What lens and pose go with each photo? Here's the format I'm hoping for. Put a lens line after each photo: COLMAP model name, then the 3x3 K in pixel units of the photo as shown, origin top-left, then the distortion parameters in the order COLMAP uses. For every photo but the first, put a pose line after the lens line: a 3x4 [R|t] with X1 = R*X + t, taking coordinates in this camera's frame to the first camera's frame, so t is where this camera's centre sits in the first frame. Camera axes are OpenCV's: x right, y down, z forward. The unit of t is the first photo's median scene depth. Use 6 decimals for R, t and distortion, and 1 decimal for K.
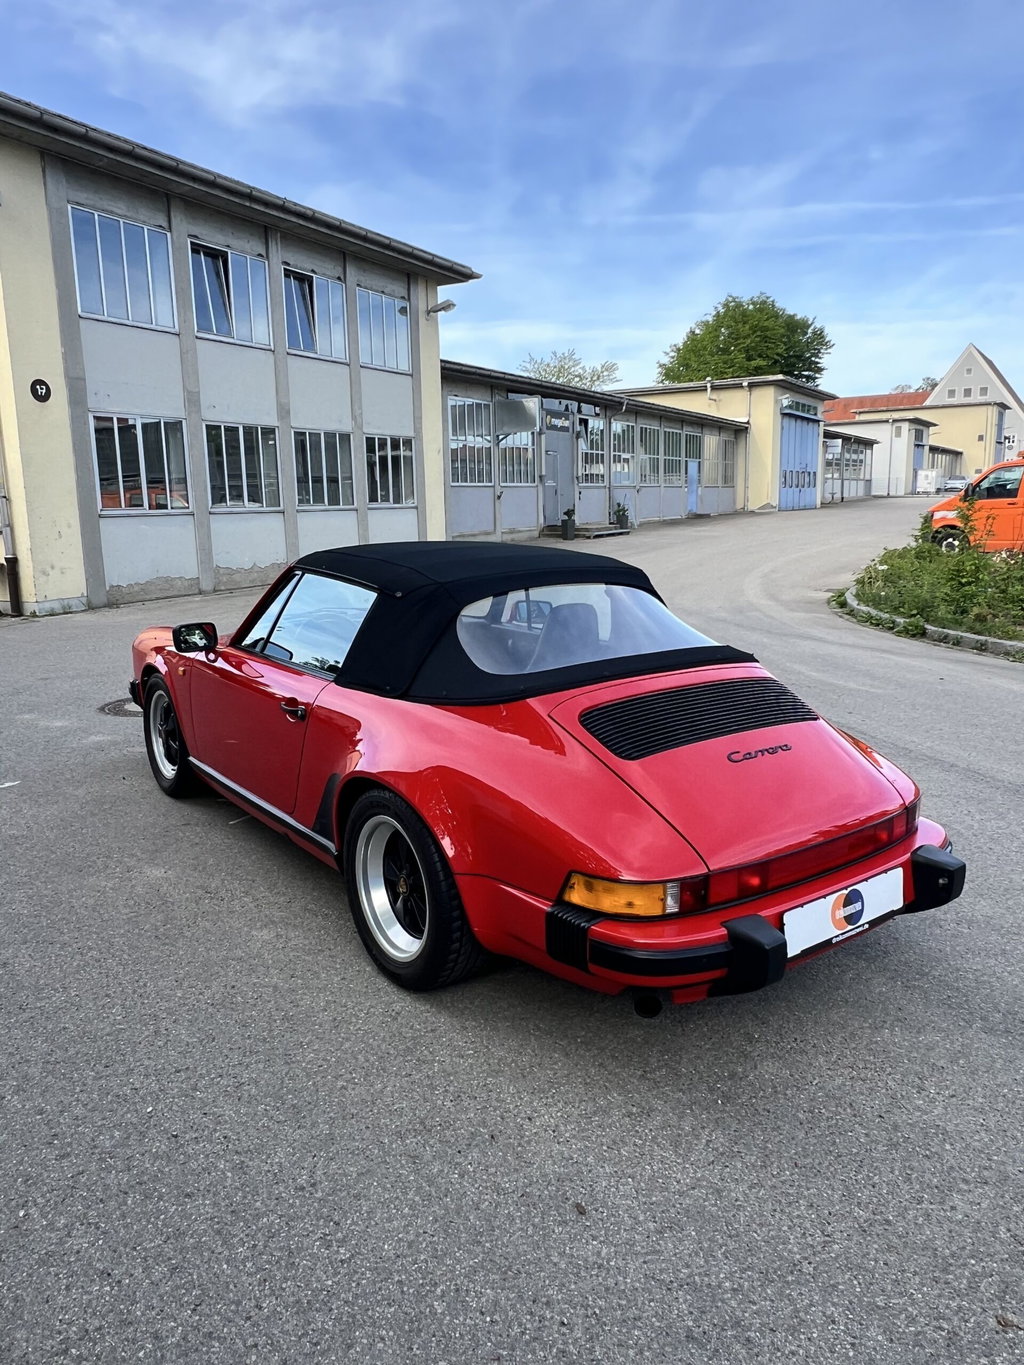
lens RADIAL K [[952.2, 0, 509.0], [0, 952.2, 677.5], [0, 0, 1]] dist [0.002991, -0.008497]
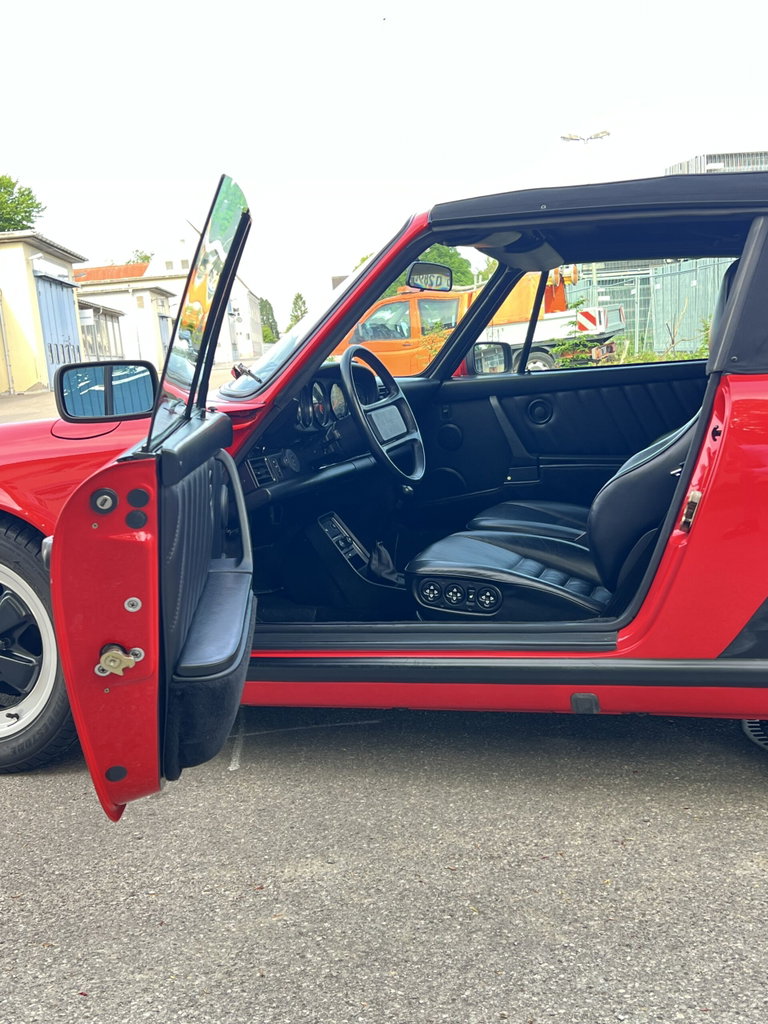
lens RADIAL K [[1107.6, 0, 384.0], [0, 1107.6, 512.0], [0, 0, 1]] dist [0.120255, -0.281986]
pose [[0.809746, -0.135093, 0.571018, -0.162200], [0.180568, 0.983283, -0.023432, 0.014191], [-0.558307, 0.122081, 0.820603, 0.138202]]
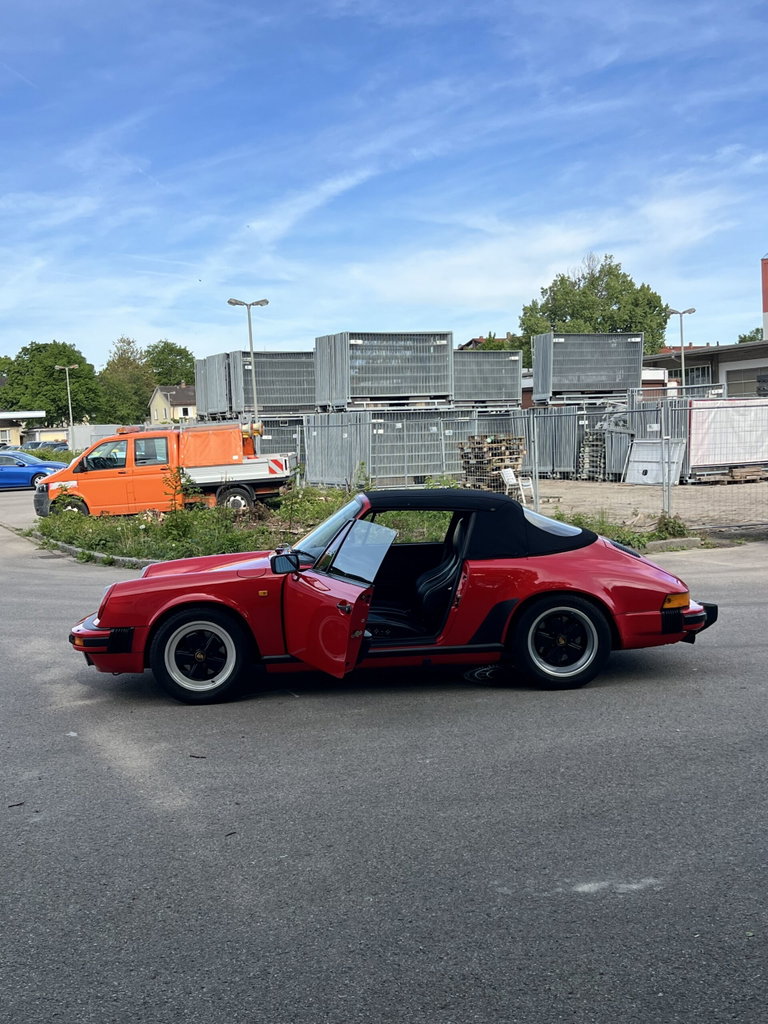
lens RADIAL K [[1107.6, 0, 384.0], [0, 1107.6, 512.0], [0, 0, 1]] dist [0.120255, -0.281986]
pose [[0.572307, -0.066589, 0.817331, -0.466507], [0.191974, 0.979880, -0.054591, -0.000154], [-0.797252, 0.188149, 0.573576, -0.028538]]
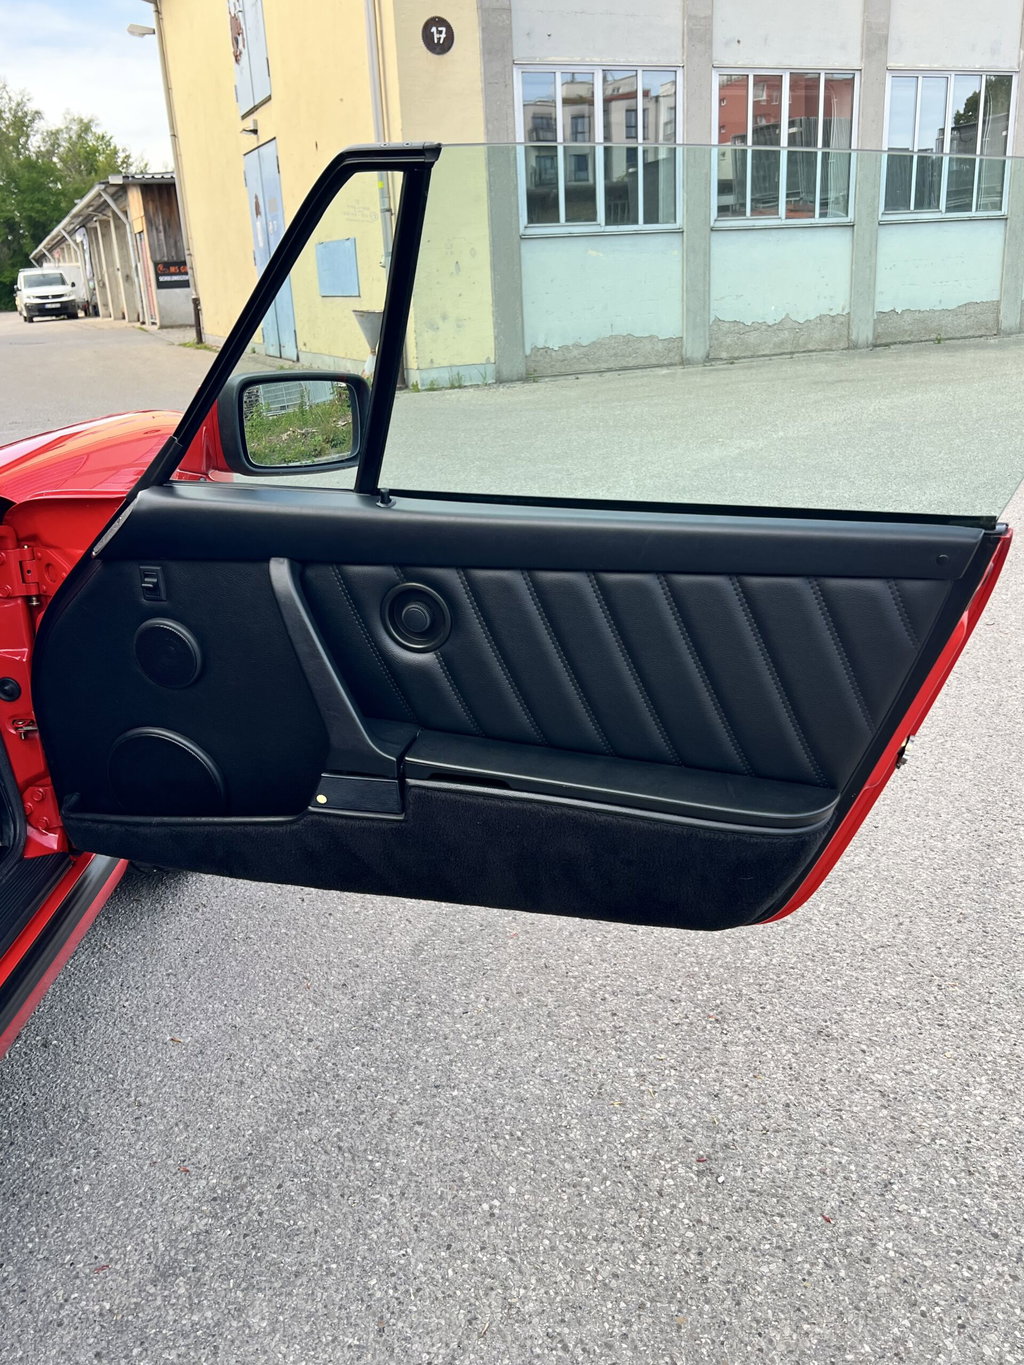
lens RADIAL K [[1157.5, 0, 512.0], [0, 1157.5, 682.5], [0, 0, 1]] dist [0.007984, -0.007683]
pose [[0.784171, 0.190787, -0.590488, 0.085806], [-0.082582, 0.975185, 0.205413, -0.029584], [0.615025, -0.112316, 0.780468, 0.298630]]
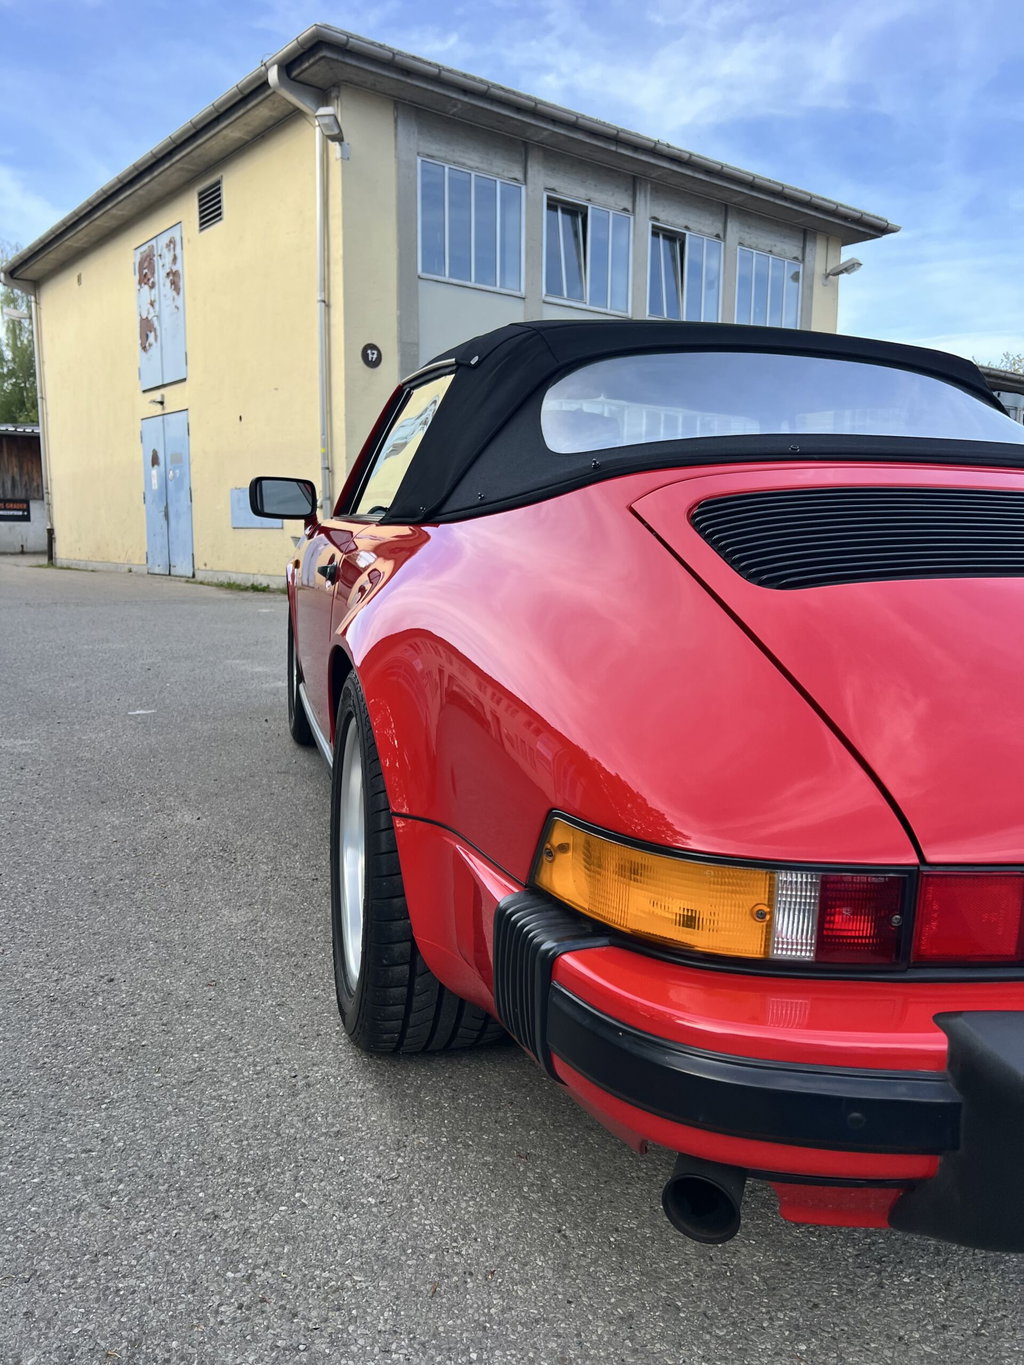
lens RADIAL K [[1037.1, 0, 508.6], [0, 1037.1, 686.7], [0, 0, 1]] dist [0.015834, -0.001802]
pose [[0.924900, 0.082989, -0.371044, 0.033674], [-0.097733, 0.994990, -0.021074, 0.026596], [0.367436, 0.055755, 0.928376, 0.096529]]
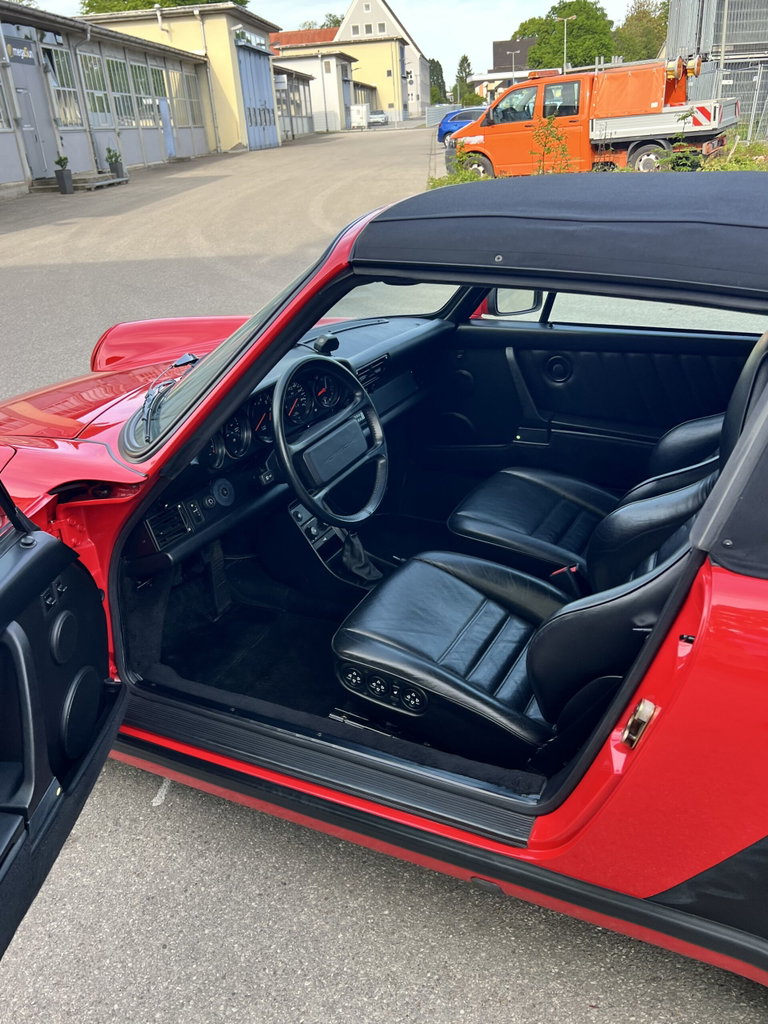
lens RADIAL K [[845.0, 0, 388.5], [0, 845.0, 507.0], [0, 0, 1]] dist [0.046537, -0.053359]
pose [[0.891332, -0.219894, 0.396451, -0.094390], [0.129171, 0.961426, 0.242848, -0.027512], [-0.434559, -0.165249, 0.885354, 0.176966]]
